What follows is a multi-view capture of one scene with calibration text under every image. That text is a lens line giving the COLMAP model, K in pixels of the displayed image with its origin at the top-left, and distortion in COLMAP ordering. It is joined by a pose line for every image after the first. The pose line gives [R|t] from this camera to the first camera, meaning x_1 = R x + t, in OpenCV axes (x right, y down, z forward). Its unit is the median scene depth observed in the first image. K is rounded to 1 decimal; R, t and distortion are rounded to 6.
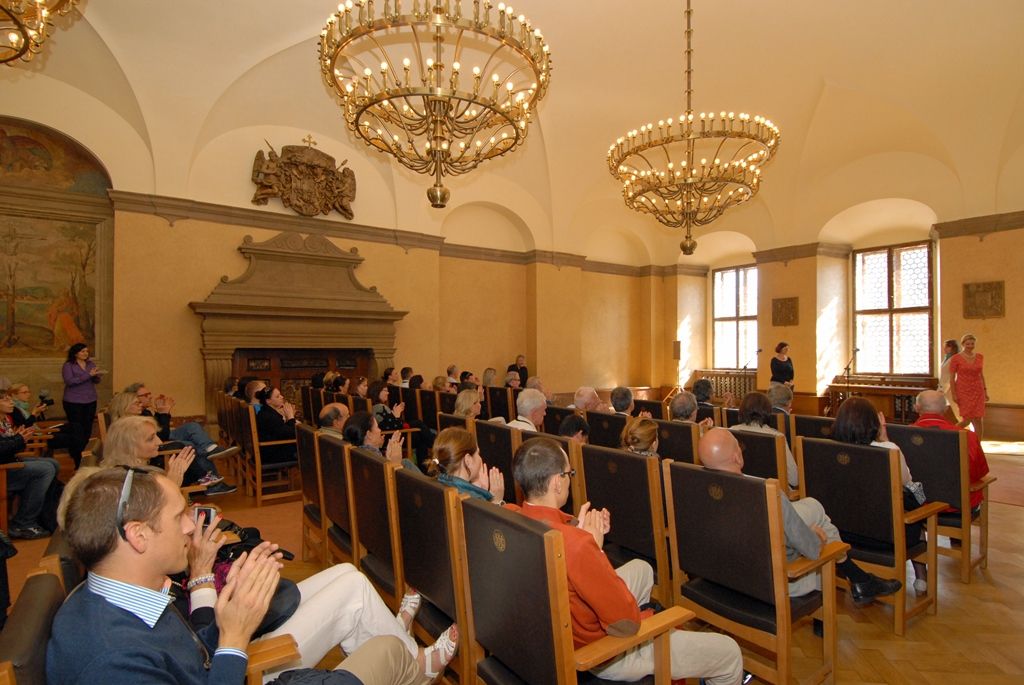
lens RADIAL K [[531.8, 0, 512.0], [0, 531.8, 342.5], [0, 0, 1]] dist [-0.001265, -0.000065]
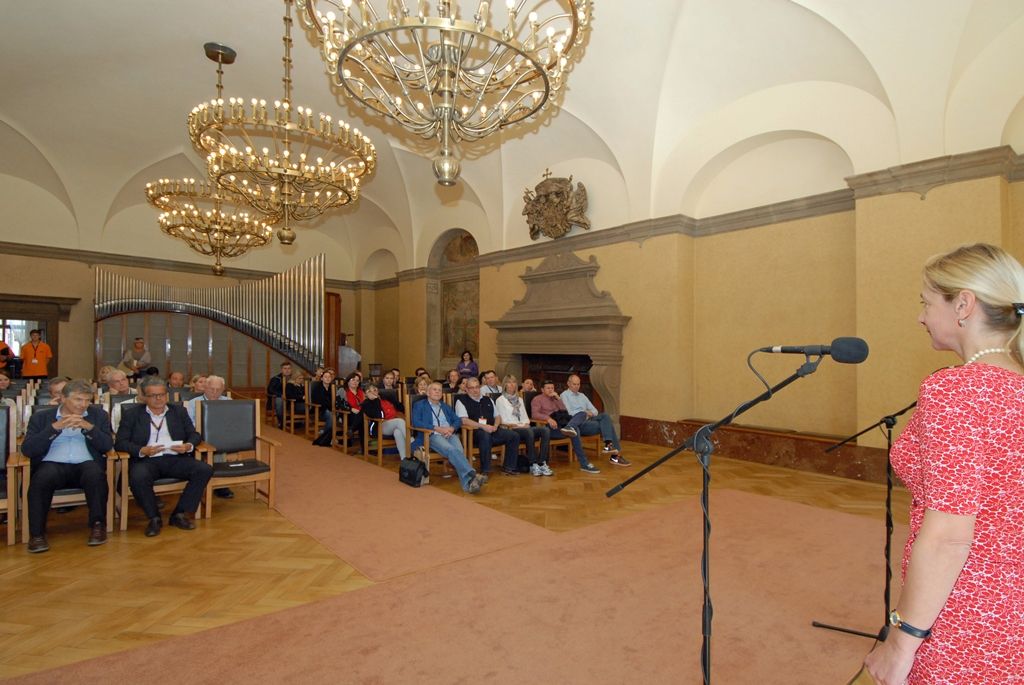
lens RADIAL K [[531.8, 0, 512.0], [0, 531.8, 342.5], [0, 0, 1]] dist [-0.001265, -0.000065]
pose [[0.013209, 0.005943, -0.999895, 0.725704], [-0.001113, 0.999982, 0.005929, -0.021429], [0.999912, 0.001034, 0.013215, 0.862491]]
